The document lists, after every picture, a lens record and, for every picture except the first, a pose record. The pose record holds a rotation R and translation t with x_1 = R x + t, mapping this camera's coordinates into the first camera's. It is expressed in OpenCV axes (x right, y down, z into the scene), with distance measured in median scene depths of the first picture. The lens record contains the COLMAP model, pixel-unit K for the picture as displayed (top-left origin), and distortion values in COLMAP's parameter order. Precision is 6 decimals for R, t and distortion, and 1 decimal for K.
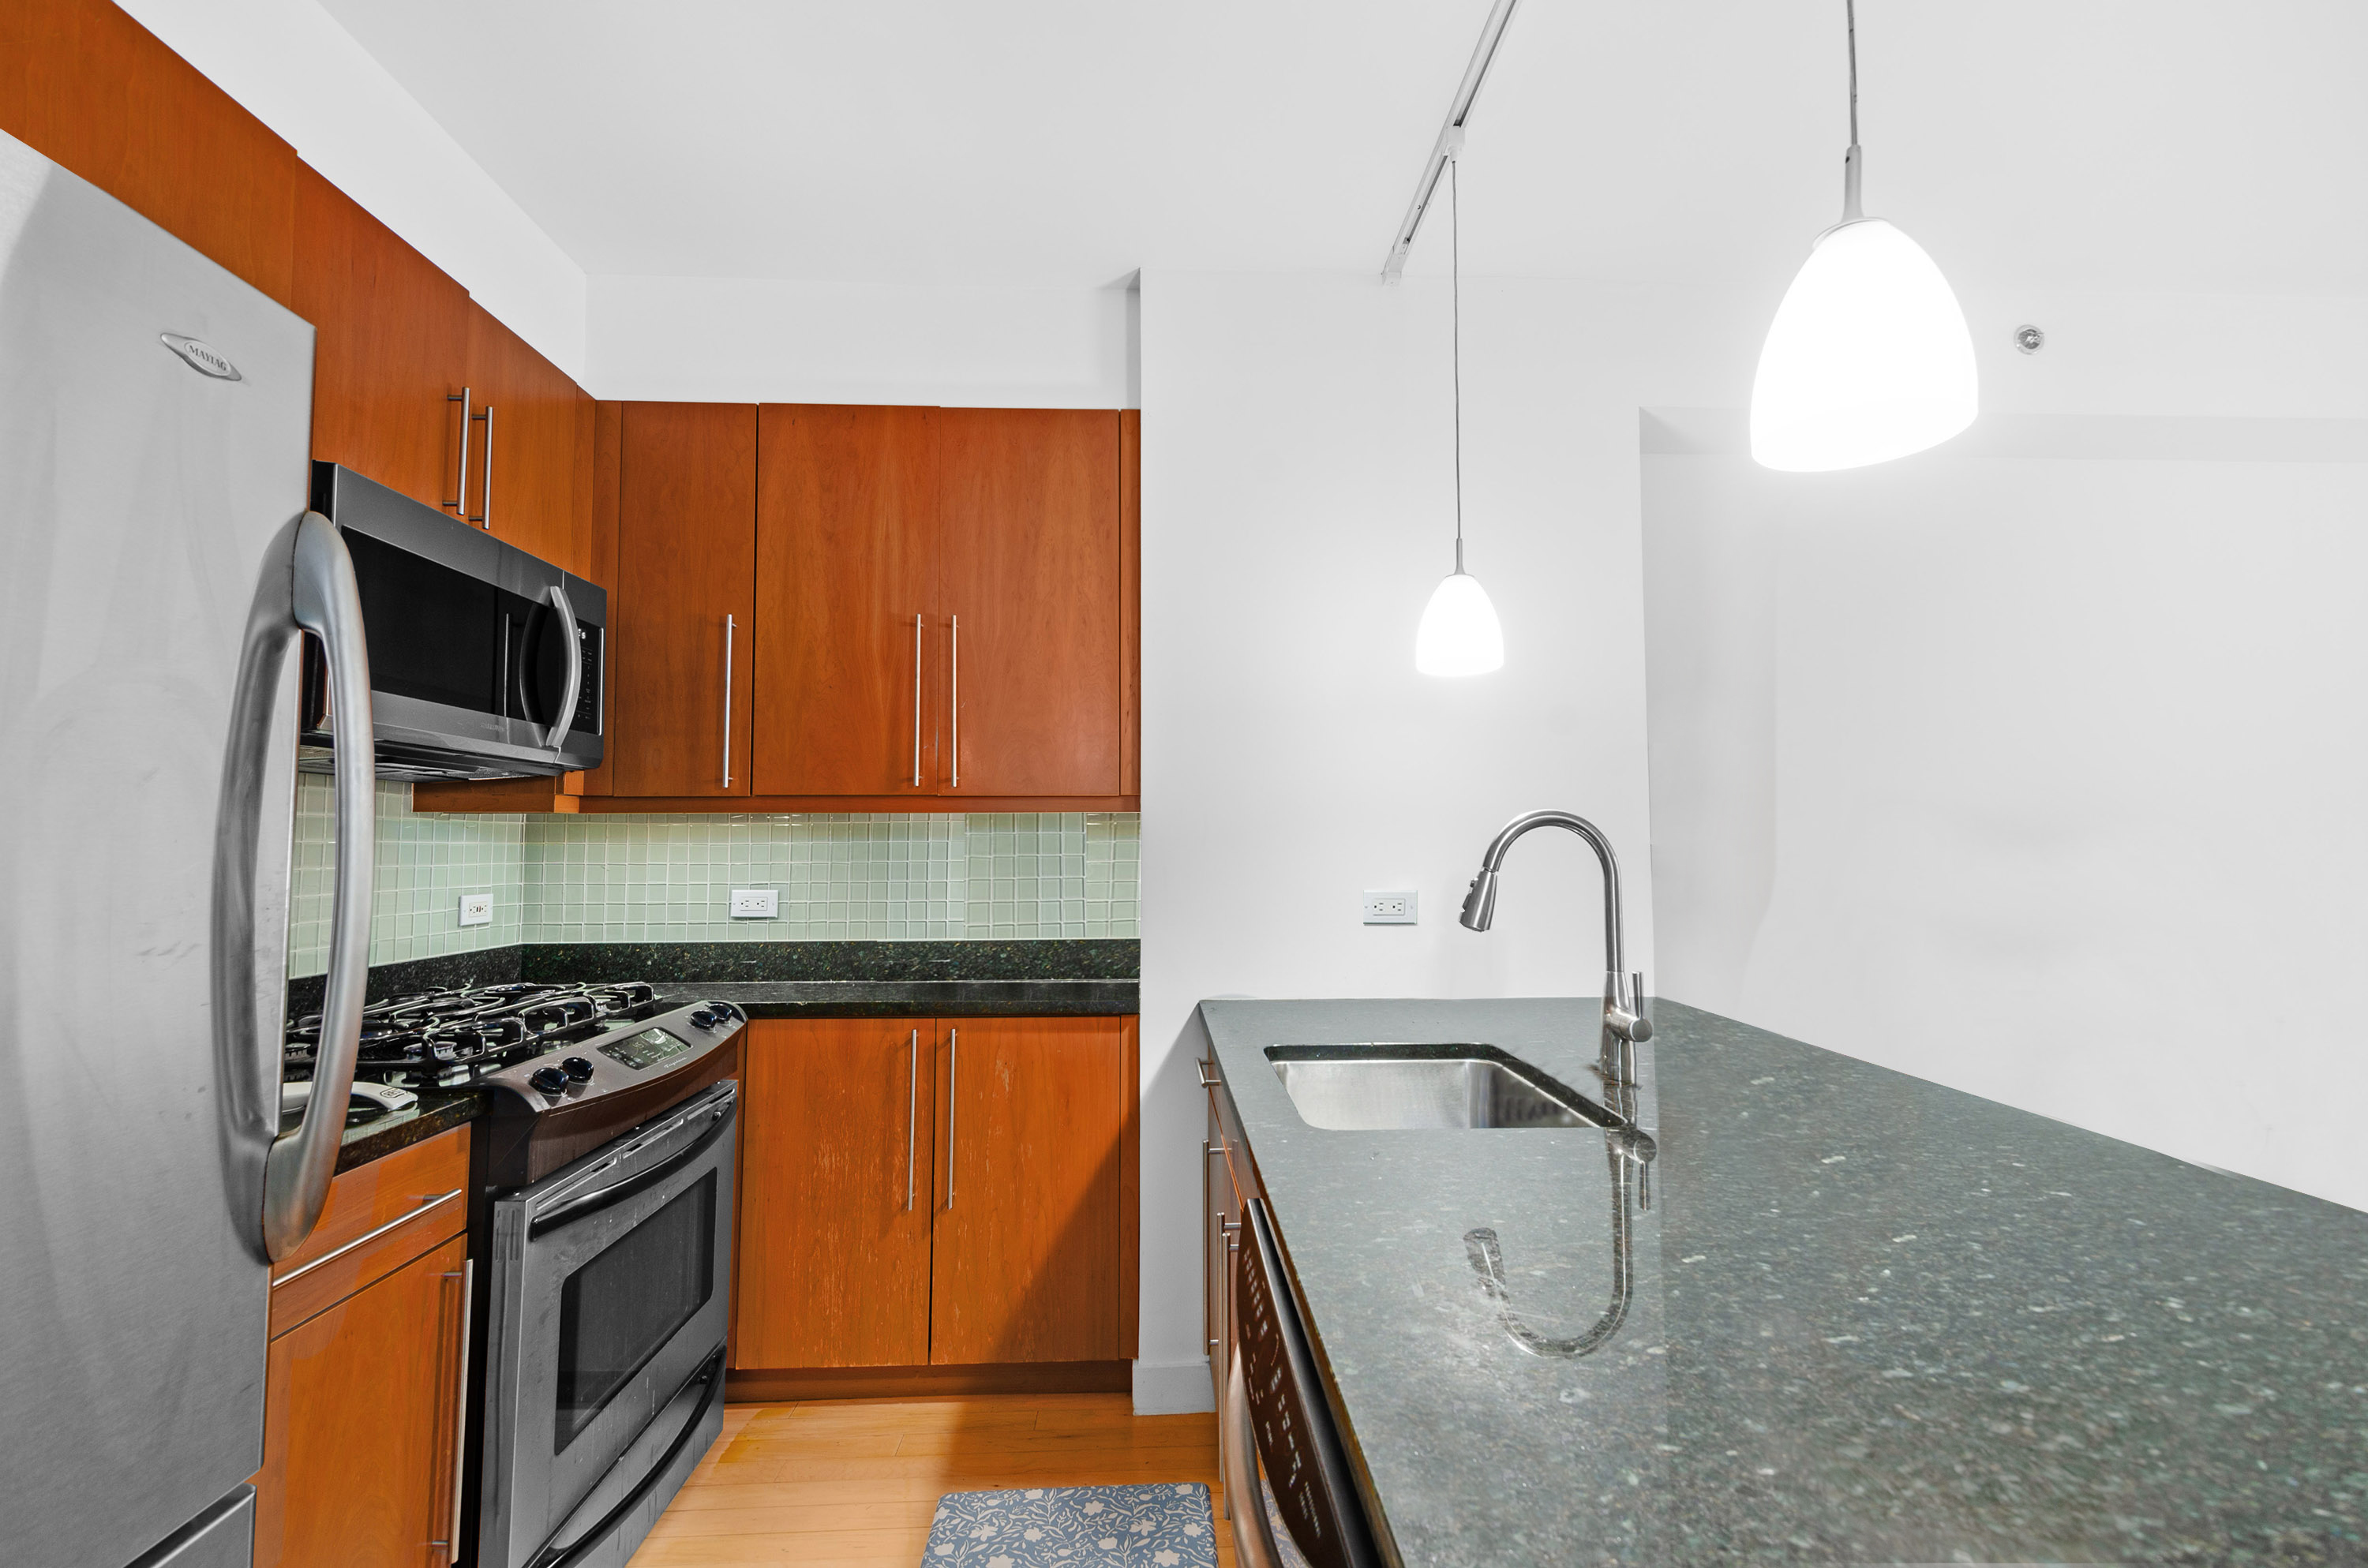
lens RADIAL K [[1034.5, 0, 1184.0], [0, 1034.5, 784.0], [0, 0, 1]] dist [0.001605, 0.000179]
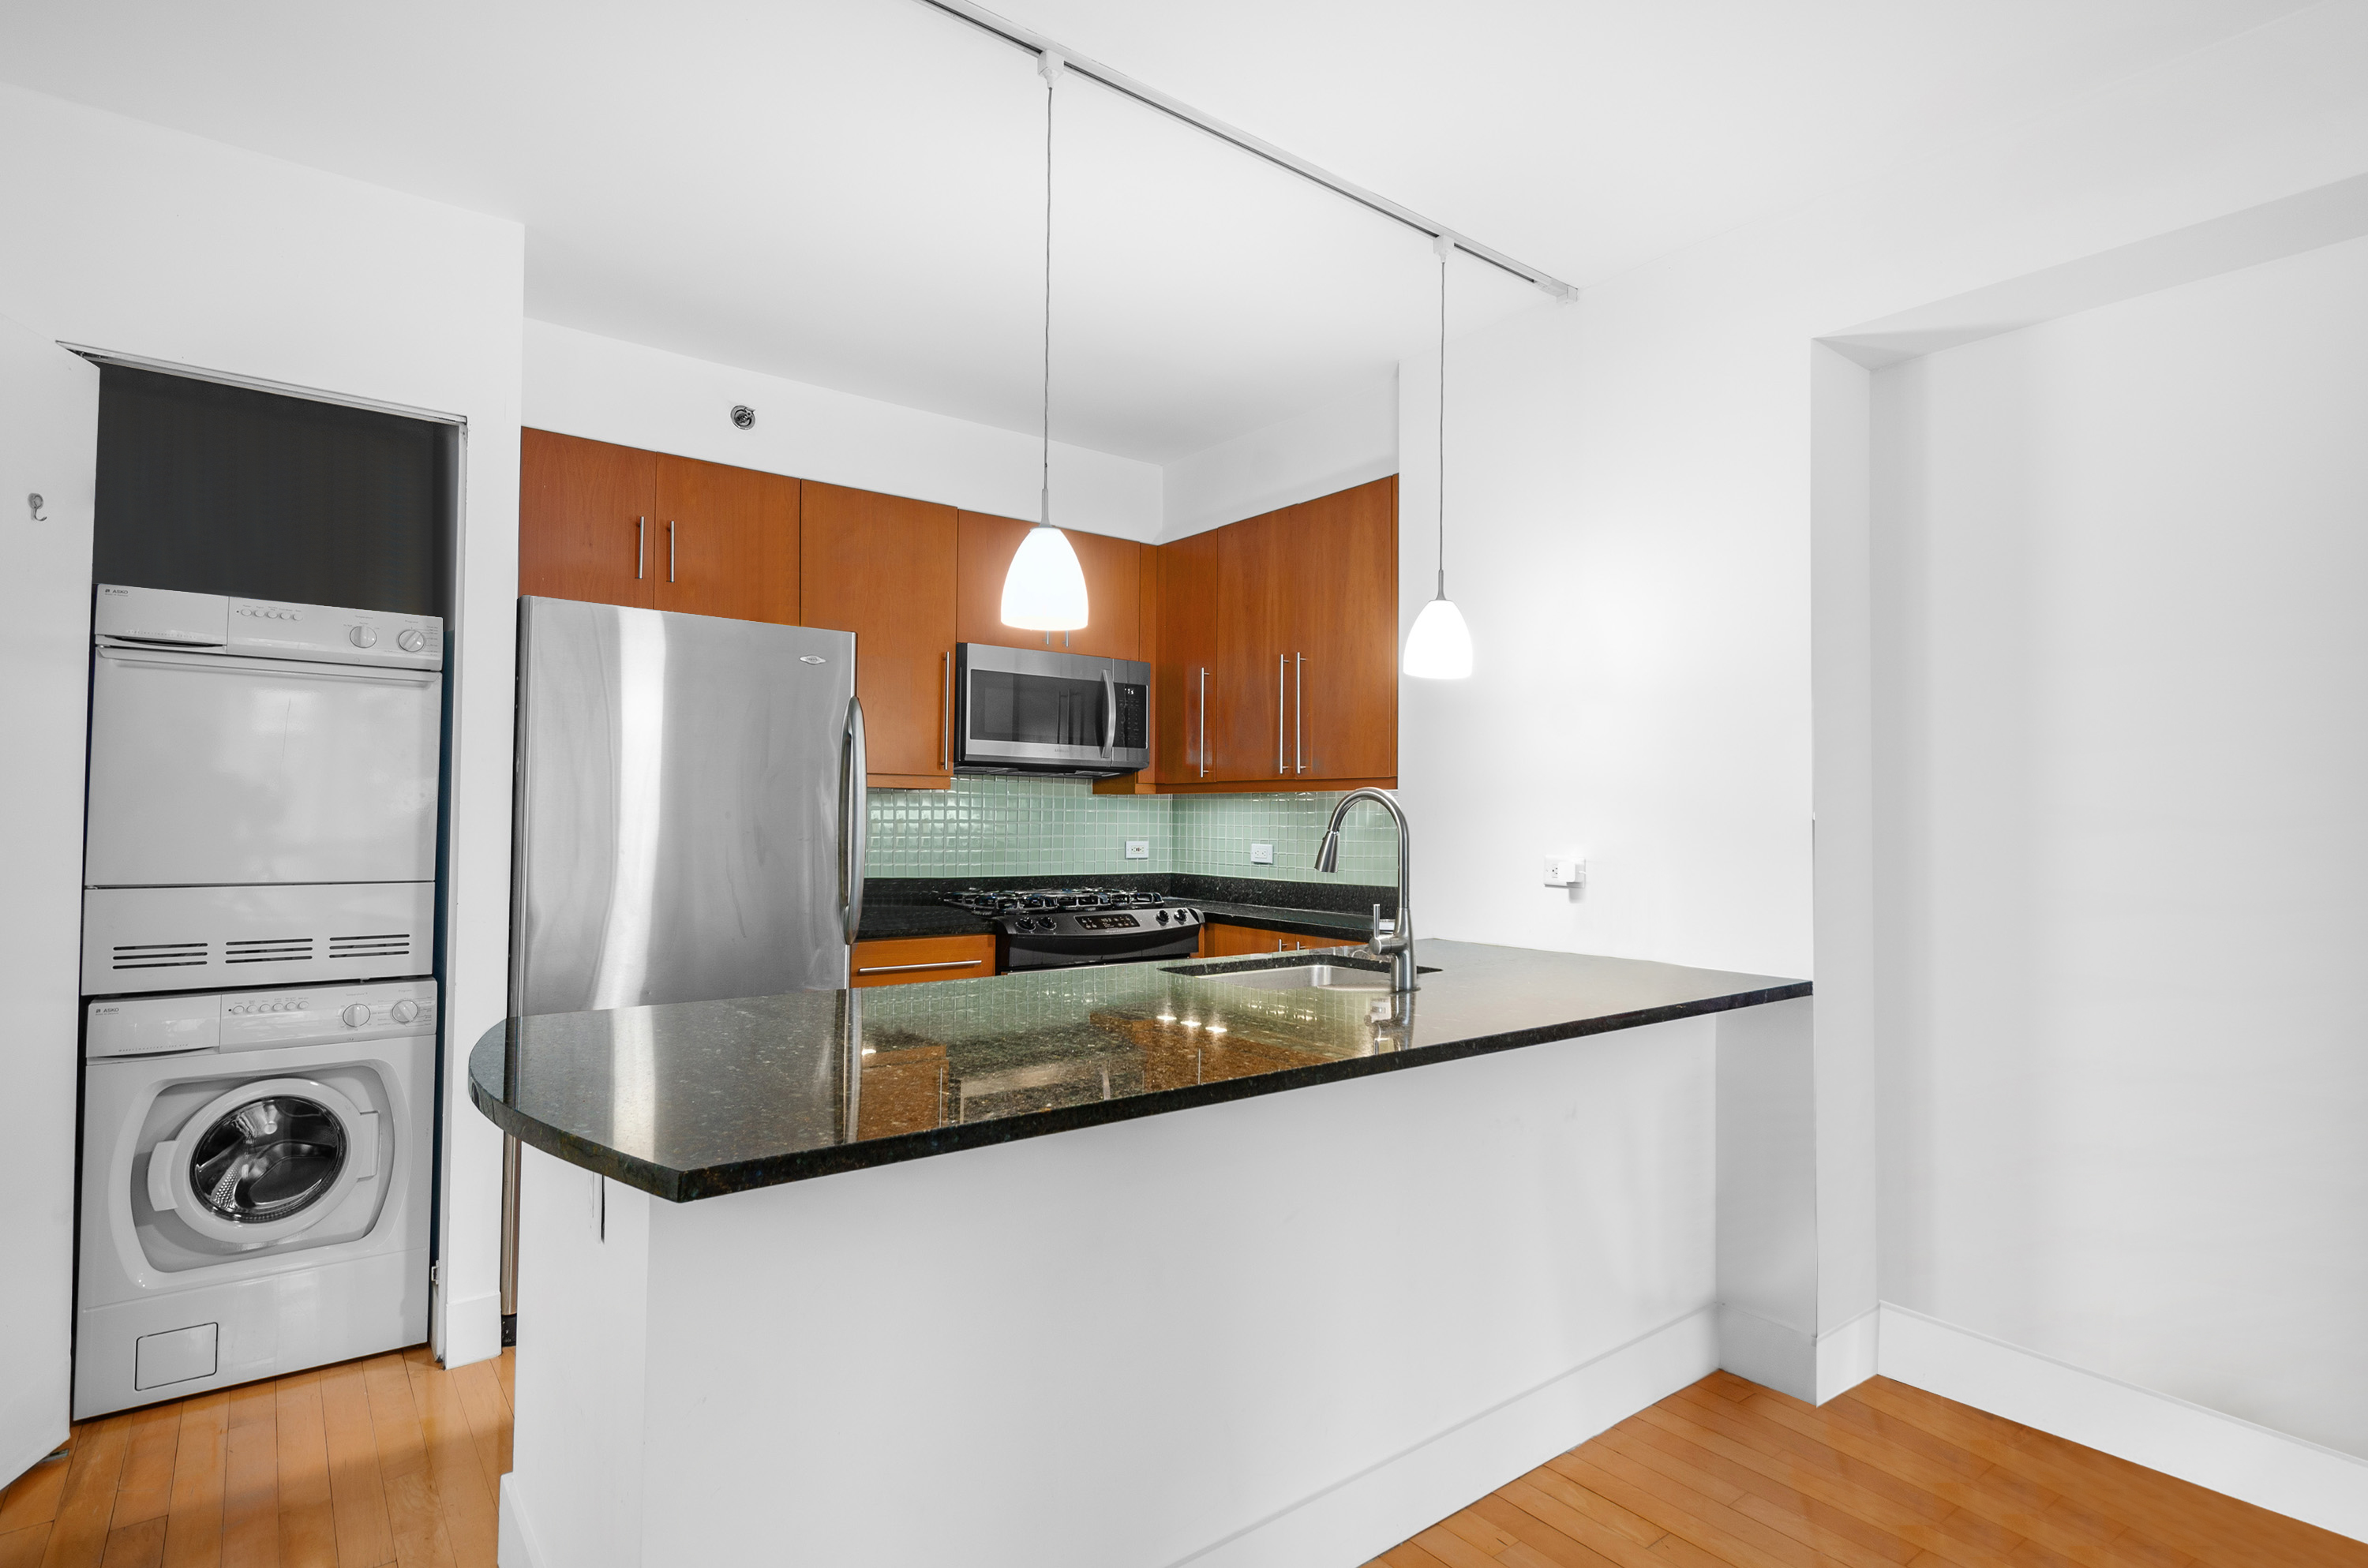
lens RADIAL K [[1184.4, 0, 1184.0], [0, 1184.4, 784.0], [0, 0, 1]] dist [0.000716, -0.000023]
pose [[0.567795, -0.014885, -0.823036, 1.004906], [0.035135, 0.999364, 0.006165, 0.001975], [0.822420, -0.032418, 0.567956, -0.058625]]
